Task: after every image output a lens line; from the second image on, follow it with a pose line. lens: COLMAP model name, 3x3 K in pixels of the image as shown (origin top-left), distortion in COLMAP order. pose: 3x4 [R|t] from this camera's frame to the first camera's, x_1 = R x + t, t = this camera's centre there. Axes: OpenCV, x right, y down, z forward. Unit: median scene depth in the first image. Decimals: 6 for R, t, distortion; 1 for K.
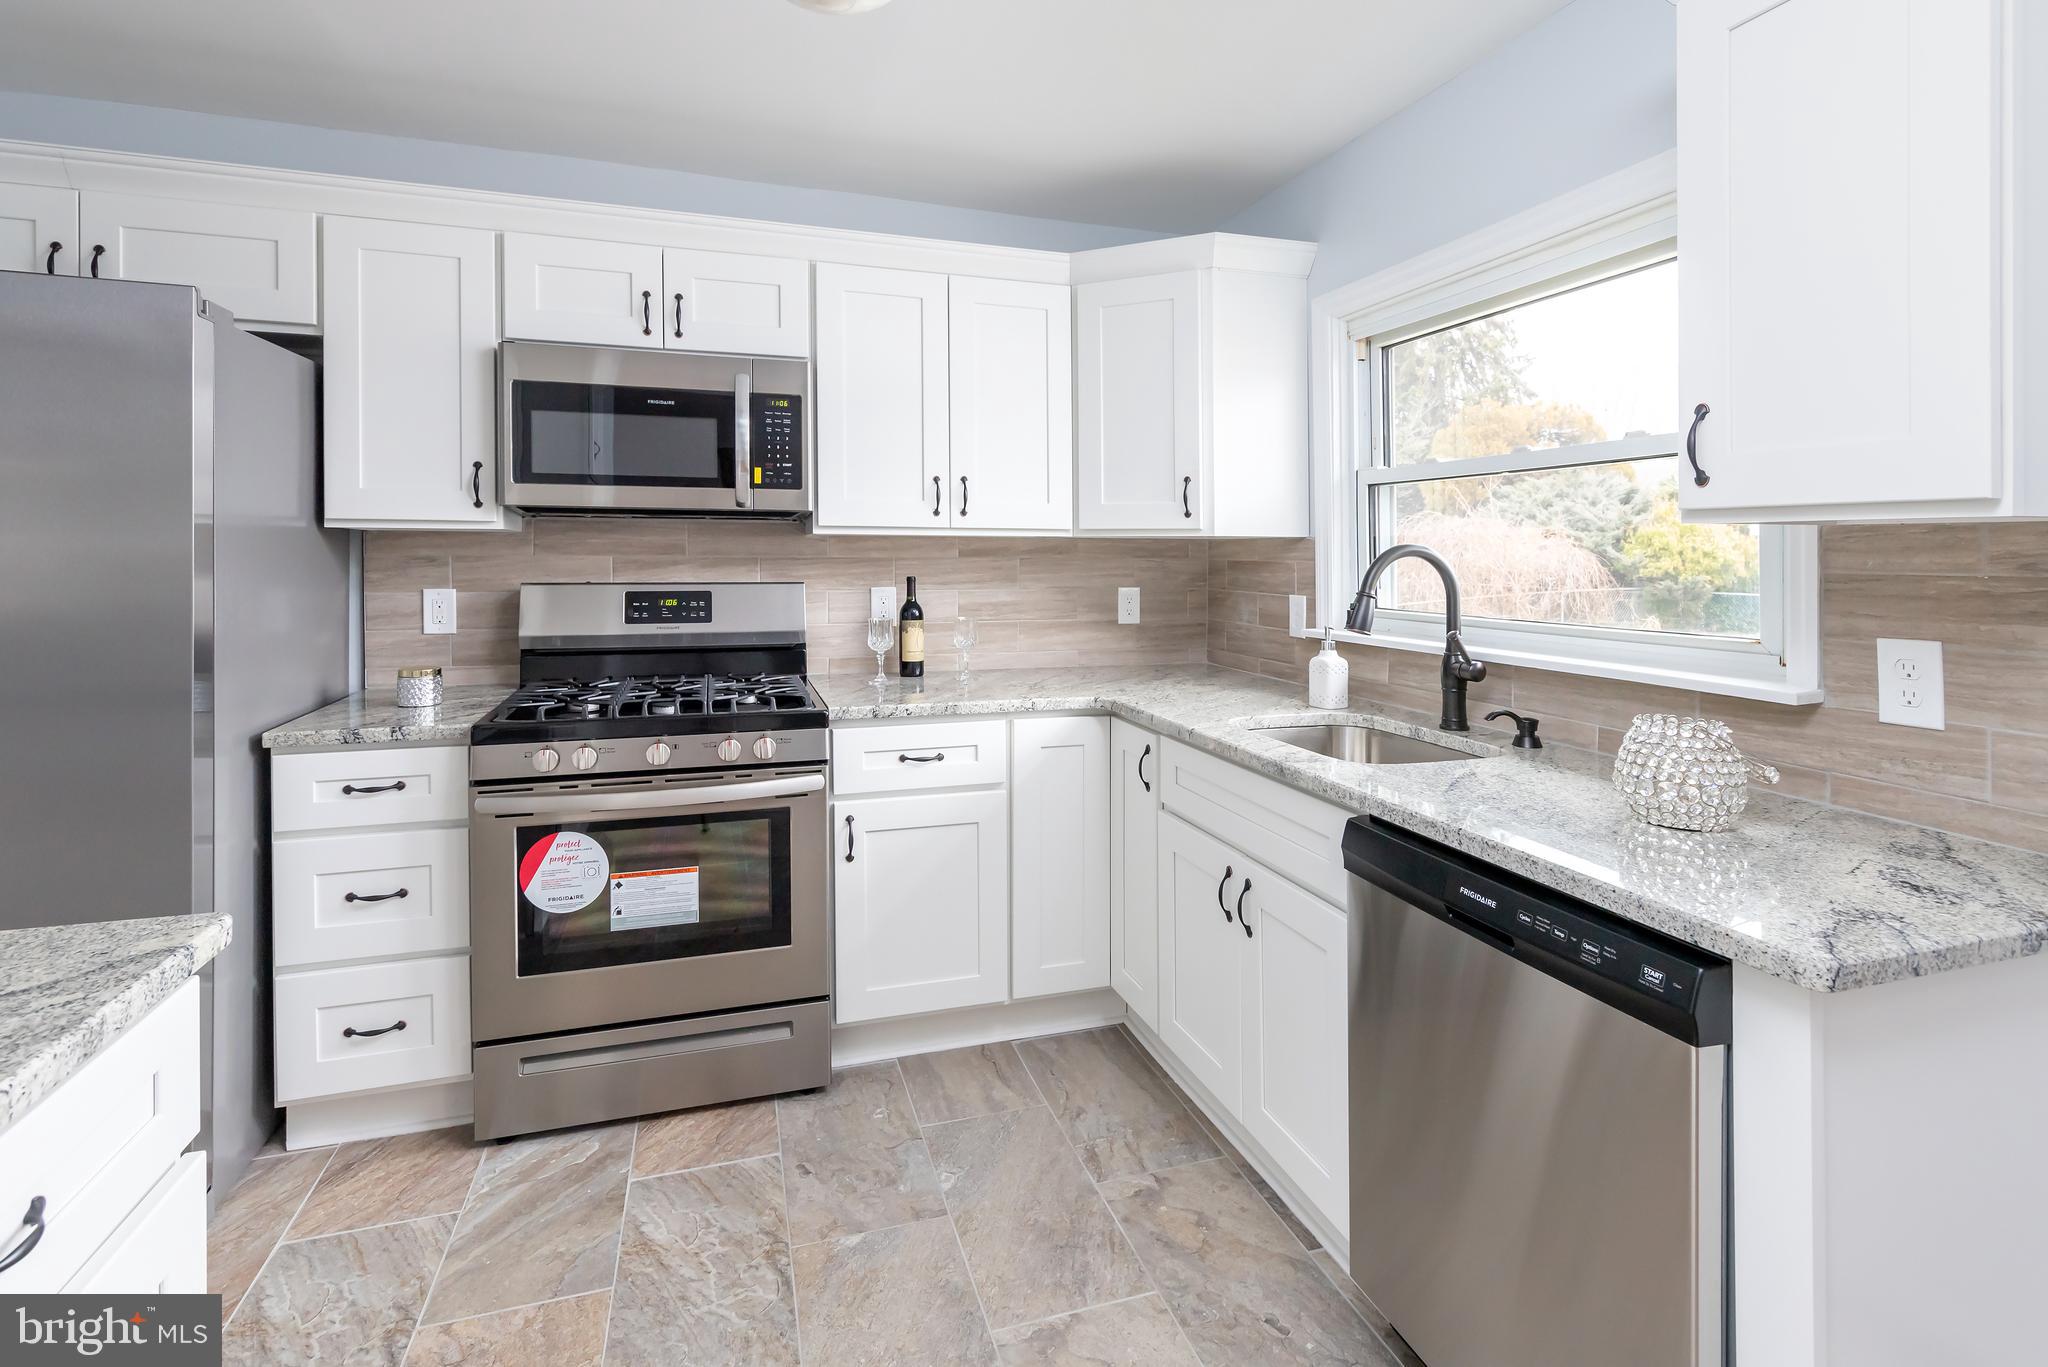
lens RADIAL K [[935.9, 0, 1017.6], [0, 935.9, 551.8], [0, 0, 1]] dist [0.001918, -0.000574]
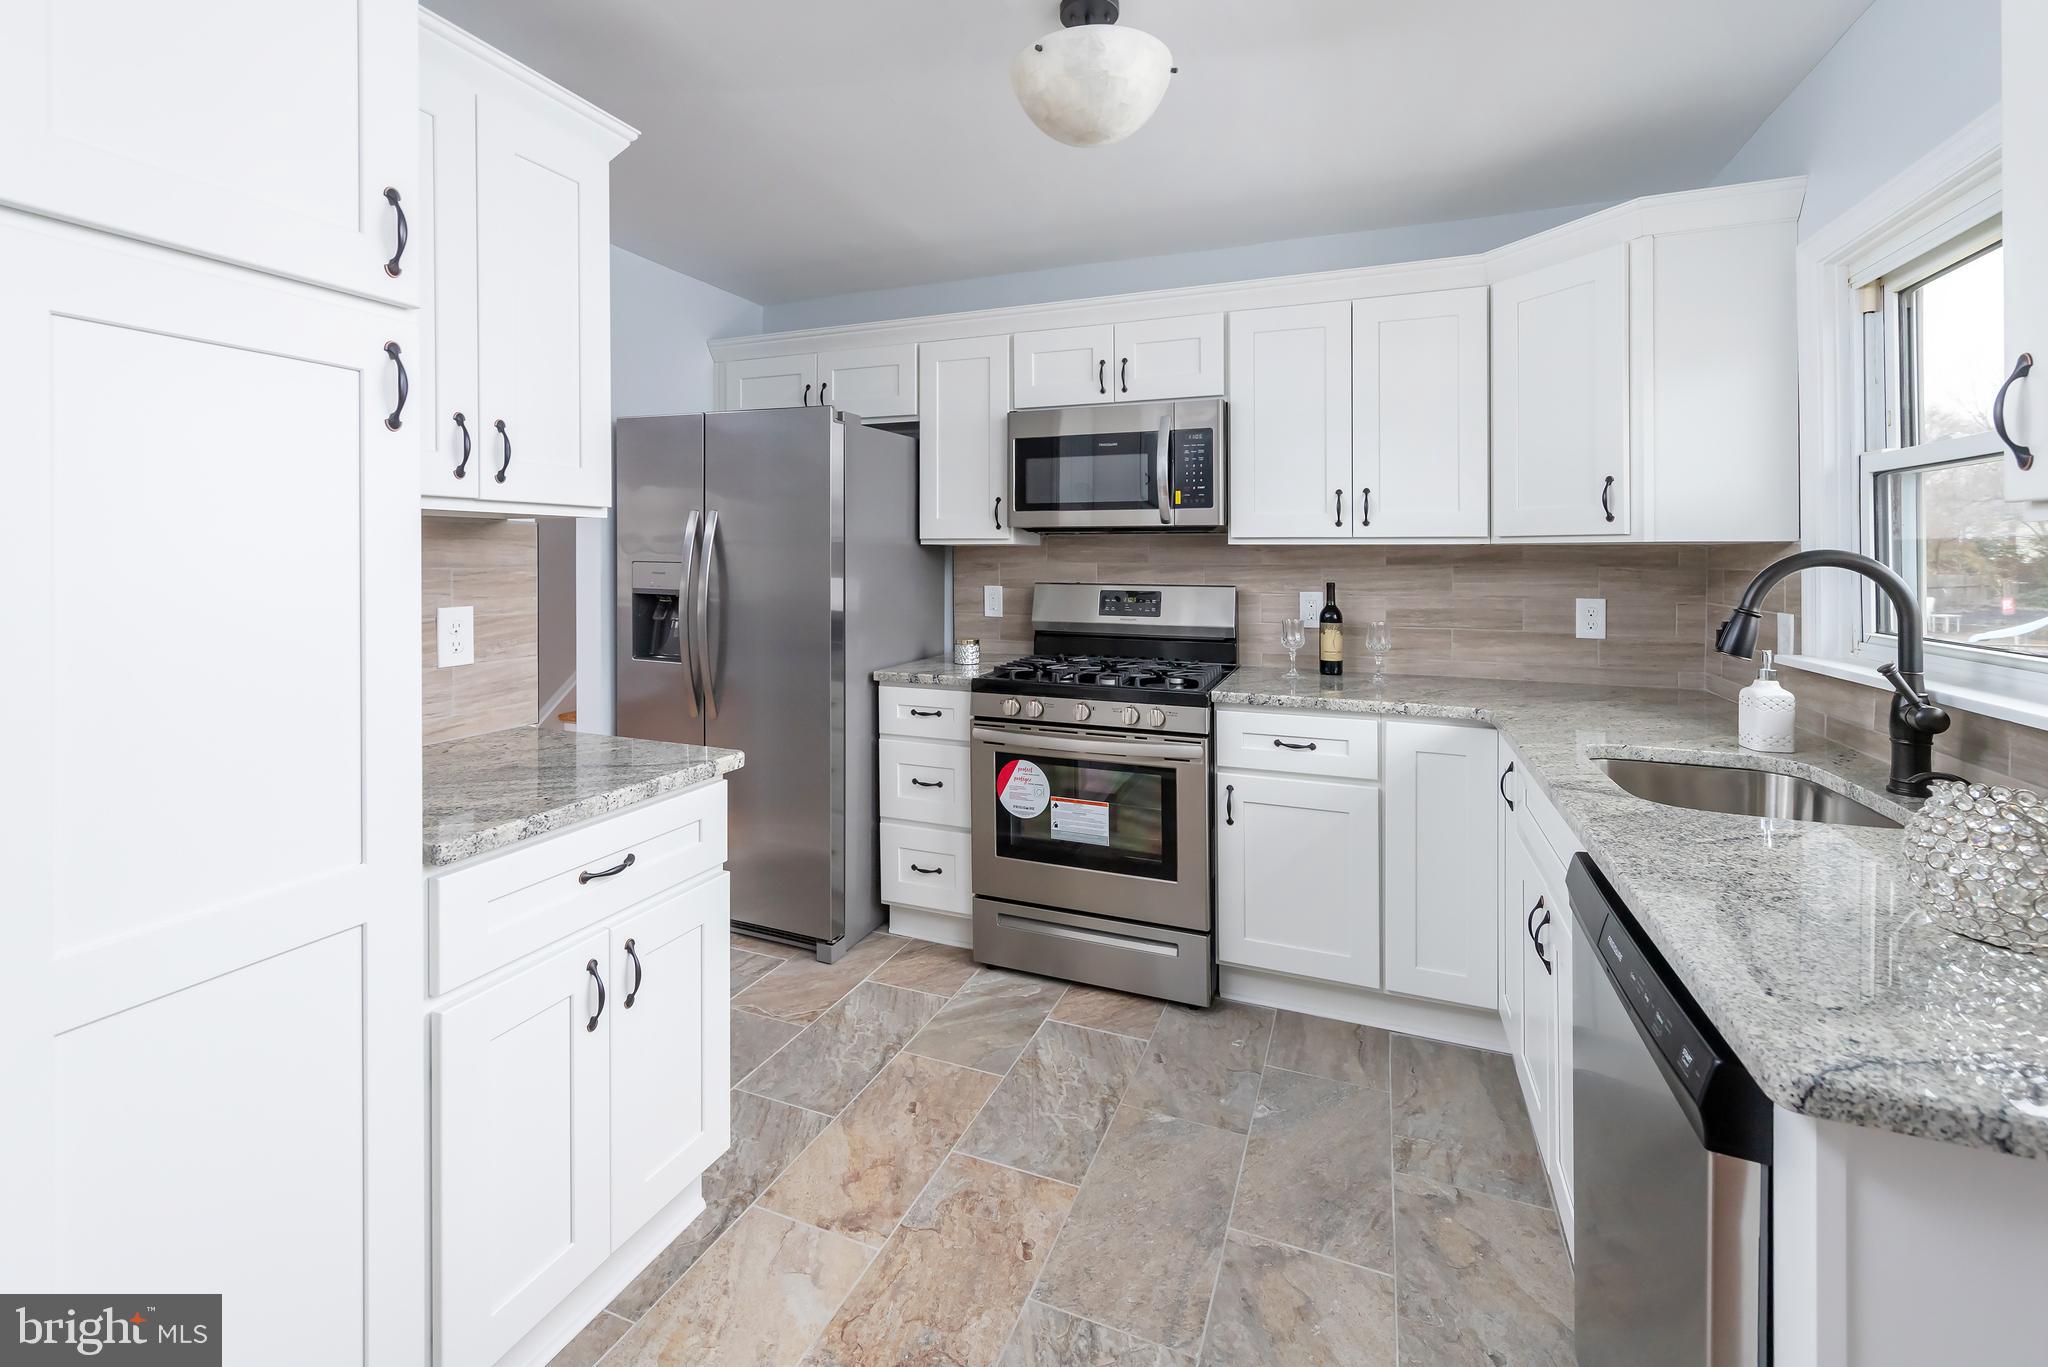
lens RADIAL K [[859.6, 0, 1023.5], [0, 859.6, 559.1], [0, 0, 1]] dist [0.002198, -0.000476]
pose [[0.773318, -0.001215, -0.634017, 0.312322], [0.001072, 0.999999, -0.000608, -0.000598], [0.634018, -0.000209, 0.773319, 0.005403]]
